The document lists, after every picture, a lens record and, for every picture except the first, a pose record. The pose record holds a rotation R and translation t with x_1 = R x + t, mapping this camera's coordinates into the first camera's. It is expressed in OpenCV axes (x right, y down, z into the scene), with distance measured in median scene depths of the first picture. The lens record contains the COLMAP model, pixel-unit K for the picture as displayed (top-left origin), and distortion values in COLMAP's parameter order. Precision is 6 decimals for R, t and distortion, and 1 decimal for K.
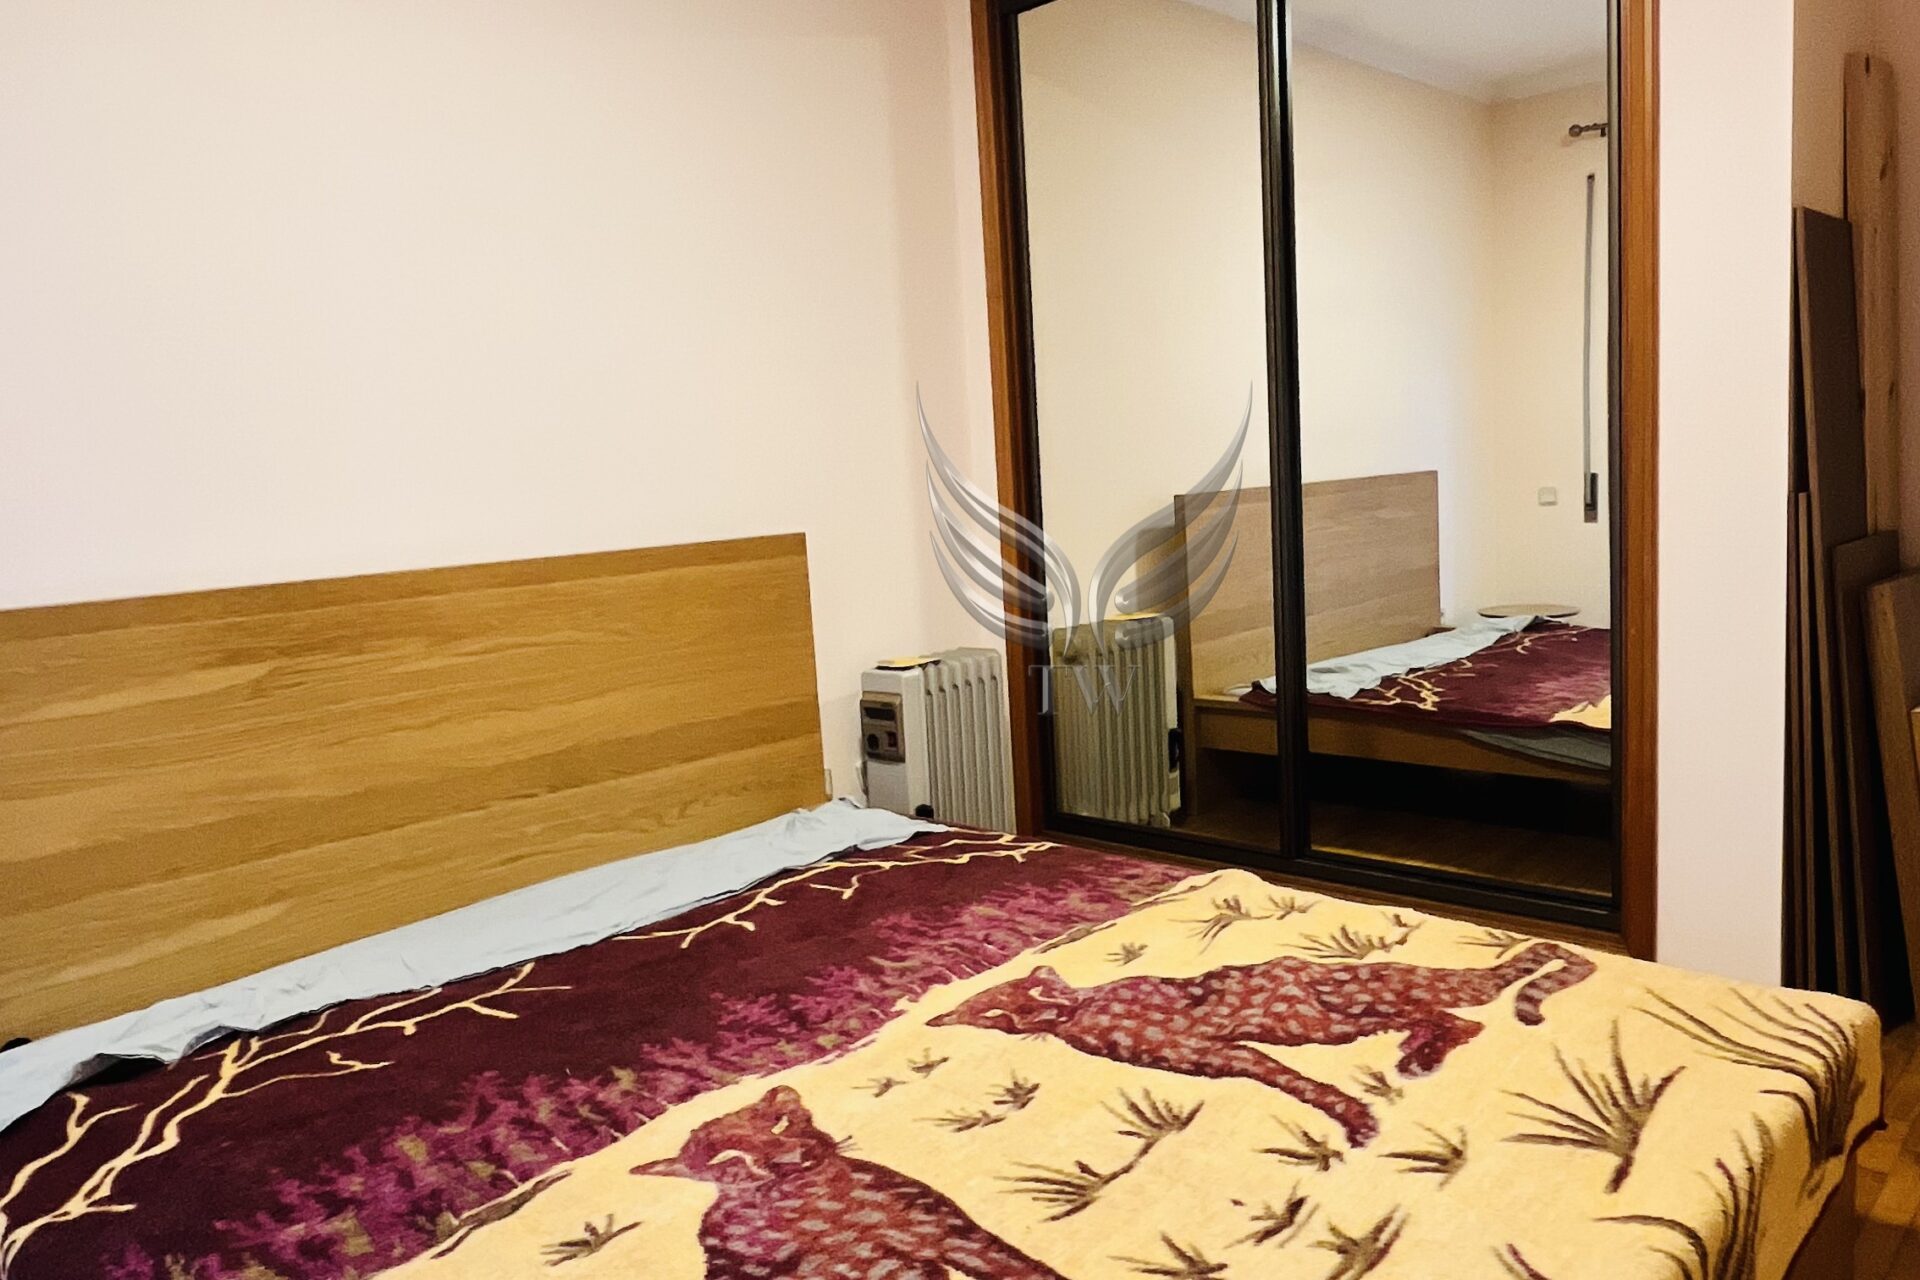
lens RADIAL K [[1375.3, 0, 951.0], [0, 1375.3, 630.8], [0, 0, 1]] dist [0.002255, -0.010198]
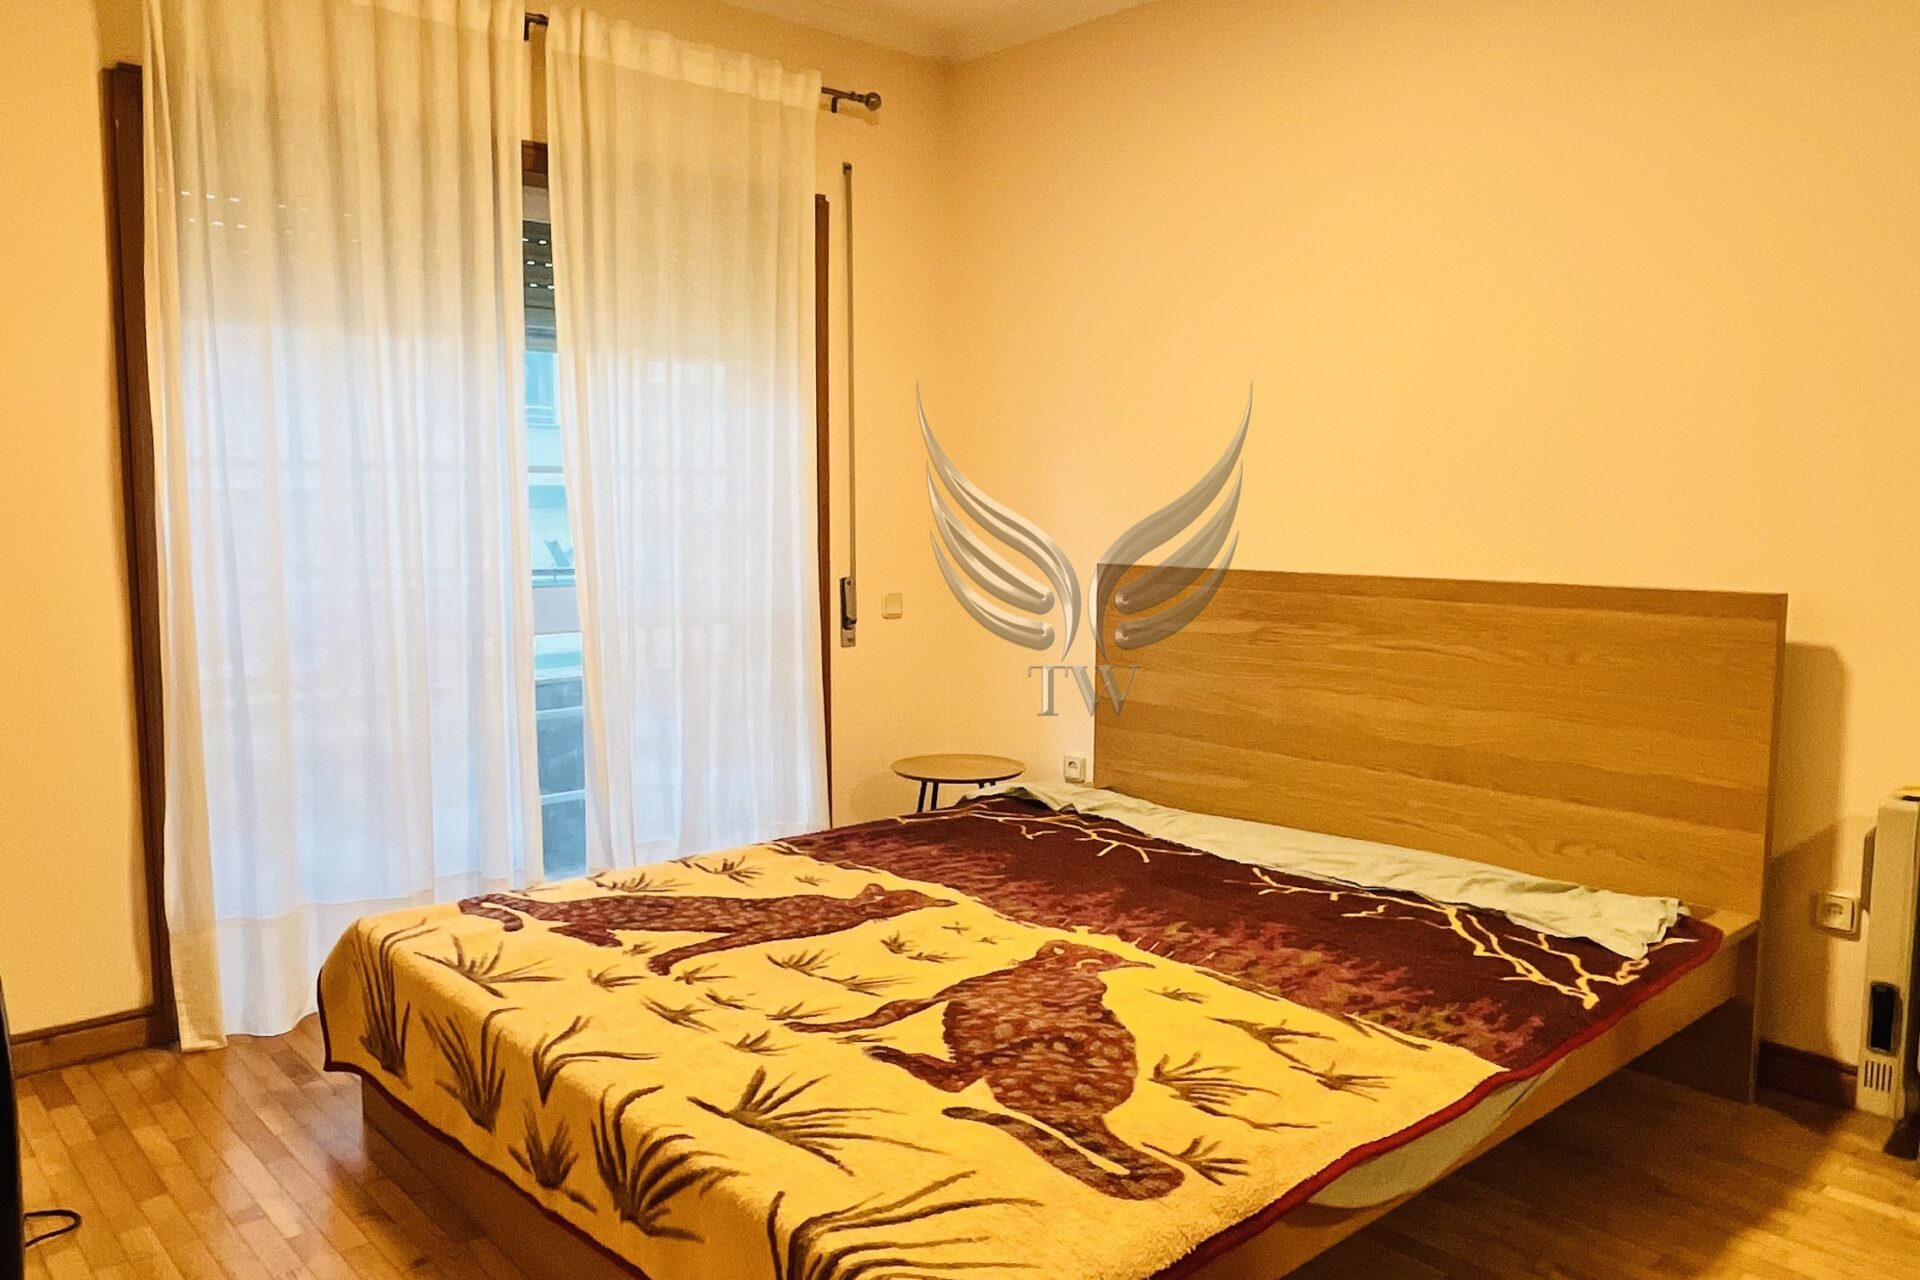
lens RADIAL K [[1375.3, 0, 950.6], [0, 1375.3, 646.2], [0, 0, 1]] dist [0.002255, -0.010198]
pose [[-0.069690, 0.161617, -0.984390, 1.193091], [-0.113794, 0.979060, 0.168798, -0.196819], [0.991057, 0.123781, -0.049840, 0.878447]]
